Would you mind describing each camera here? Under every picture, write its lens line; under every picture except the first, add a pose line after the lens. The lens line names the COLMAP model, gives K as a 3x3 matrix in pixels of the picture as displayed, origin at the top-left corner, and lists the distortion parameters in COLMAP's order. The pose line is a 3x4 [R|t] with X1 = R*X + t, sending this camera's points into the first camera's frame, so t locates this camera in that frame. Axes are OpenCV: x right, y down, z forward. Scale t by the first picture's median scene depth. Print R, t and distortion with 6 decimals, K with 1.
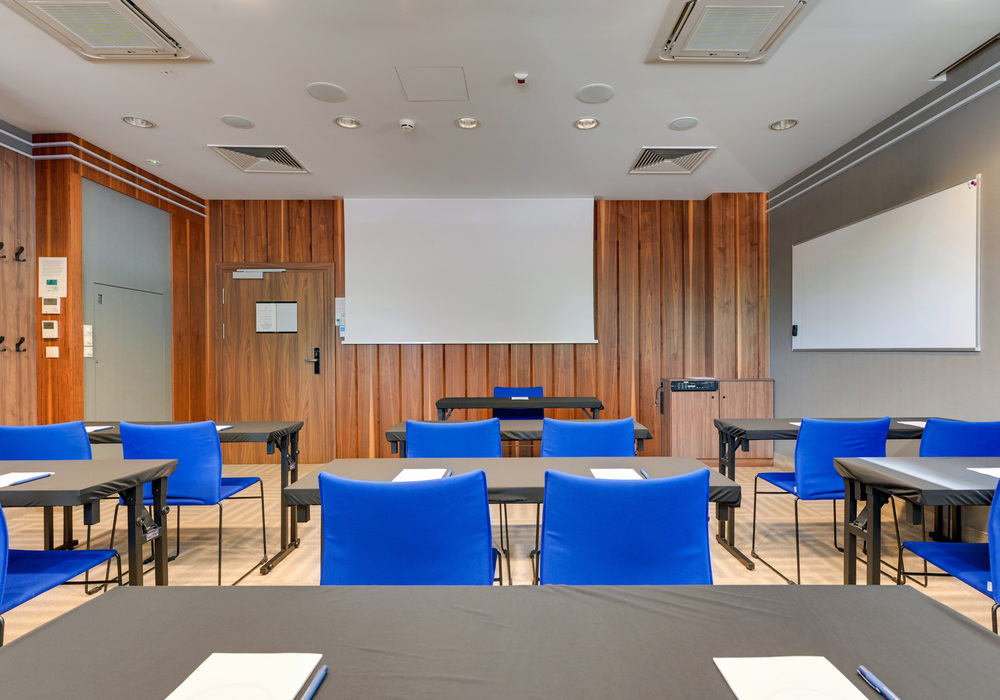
lens RADIAL K [[526.9, 0, 526.2], [0, 526.9, 361.4], [0, 0, 1]] dist [0.005677, 0.001152]
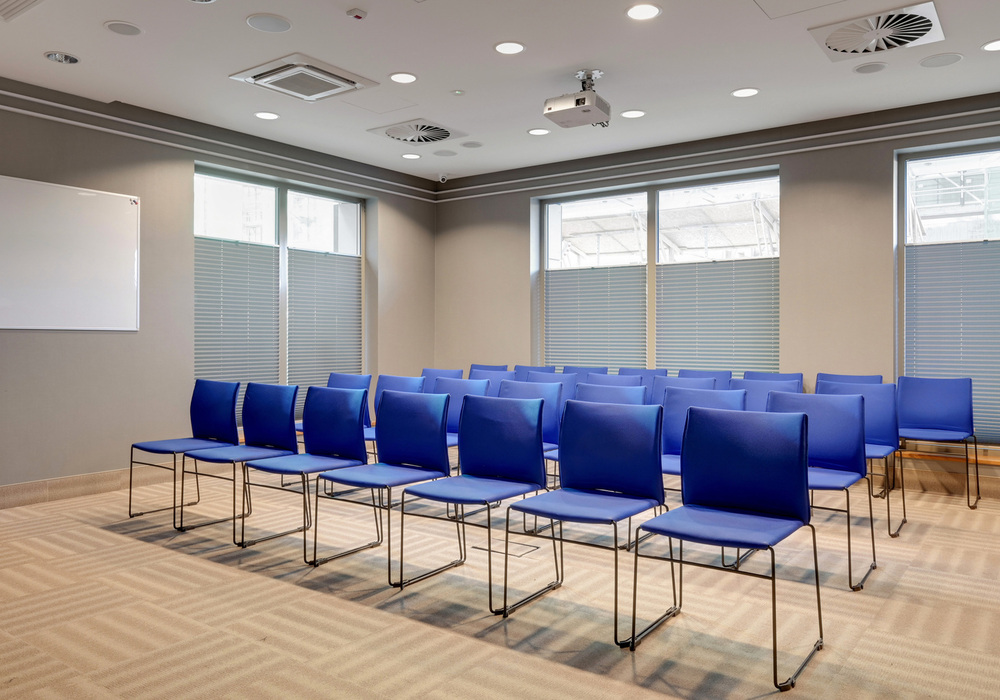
lens RADIAL K [[744.3, 0, 481.8], [0, 744.3, 320.5], [0, 0, 1]] dist [-0.013149, 0.012940]
pose [[-0.781366, 0.016799, 0.623847, -0.517192], [0.010176, 0.999848, -0.014179, -0.006001], [-0.623990, -0.004731, -0.781418, 1.032641]]
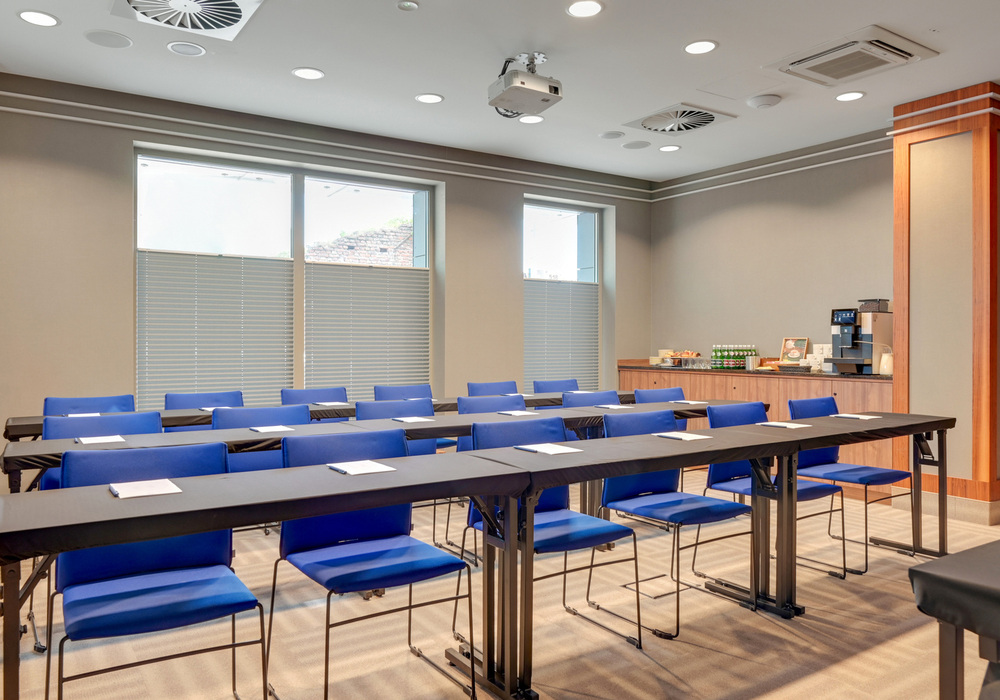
lens RADIAL K [[744.3, 0, 487.2], [0, 744.3, 345.6], [0, 0, 1]] dist [-0.013149, 0.012940]
pose [[-0.850559, 0.006084, -0.525844, 0.355846], [-0.005875, 0.999761, 0.021070, -0.015786], [0.525847, 0.021011, -0.850320, 0.935652]]
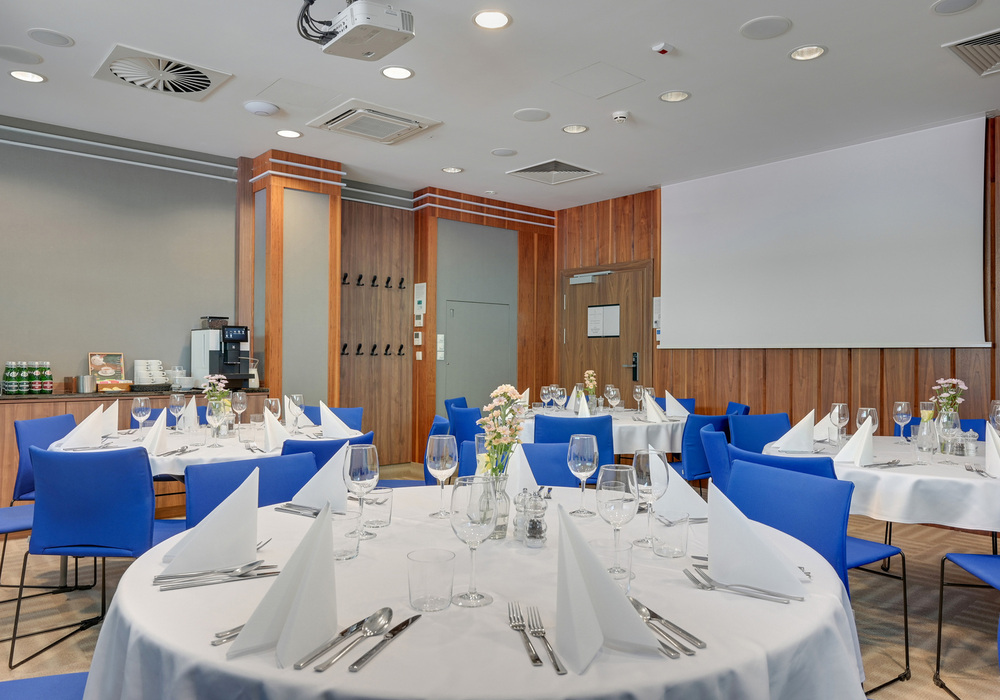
lens RADIAL K [[709.0, 0, 510.2], [0, 709.0, 351.6], [0, 0, 1]] dist [-0.008012, 0.005214]
pose [[0.641986, 0.003316, -0.766709, 0.414713], [-0.020892, 0.999695, -0.013170, -0.006788], [0.766432, 0.024473, 0.641859, 0.036036]]
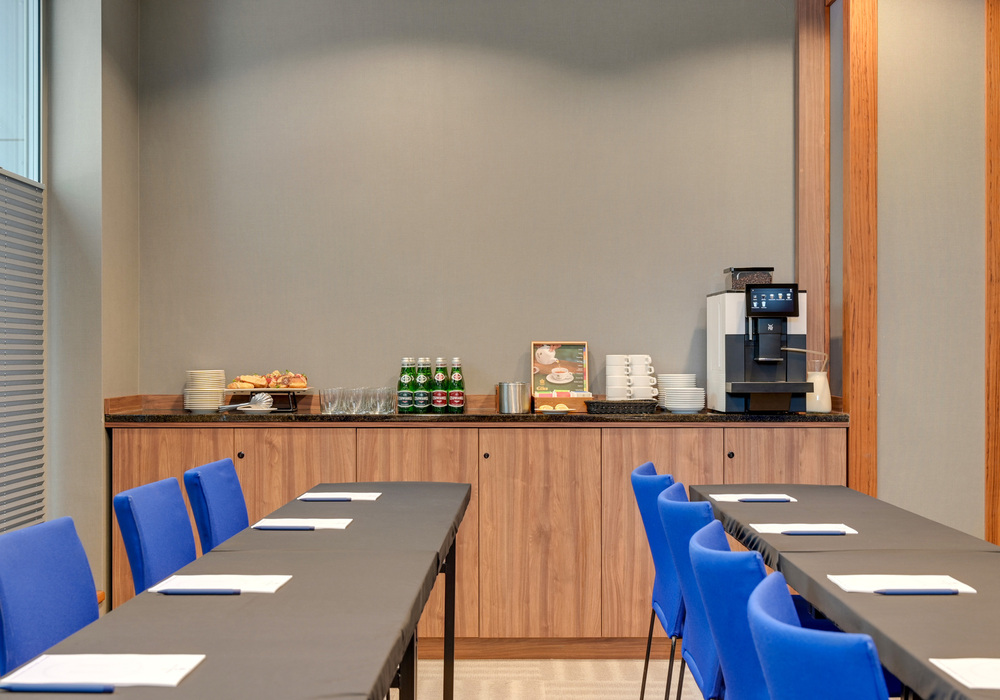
lens RADIAL K [[1433.9, 0, 467.7], [0, 1433.9, 349.1], [0, 0, 1]] dist [0.014531, 0.000000]
pose [[-0.046271, -0.001813, -0.998927, 0.395055], [-0.015719, 0.999876, -0.001087, 0.000801], [0.998805, 0.015651, -0.046293, 0.206702]]
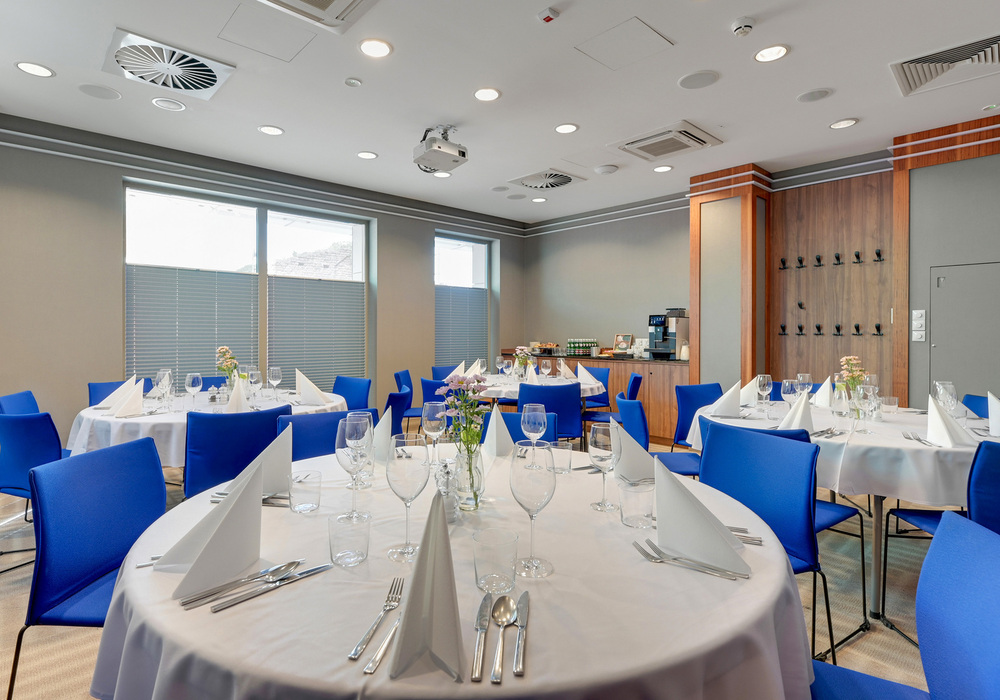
lens RADIAL K [[526.9, 0, 484.4], [0, 526.9, 336.3], [0, 0, 1]] dist [0.005677, 0.001152]
pose [[-0.758274, 0.006648, -0.651902, 0.352951], [-0.009117, 0.999742, 0.020799, -0.023073], [0.651872, 0.021715, -0.758018, 0.902042]]
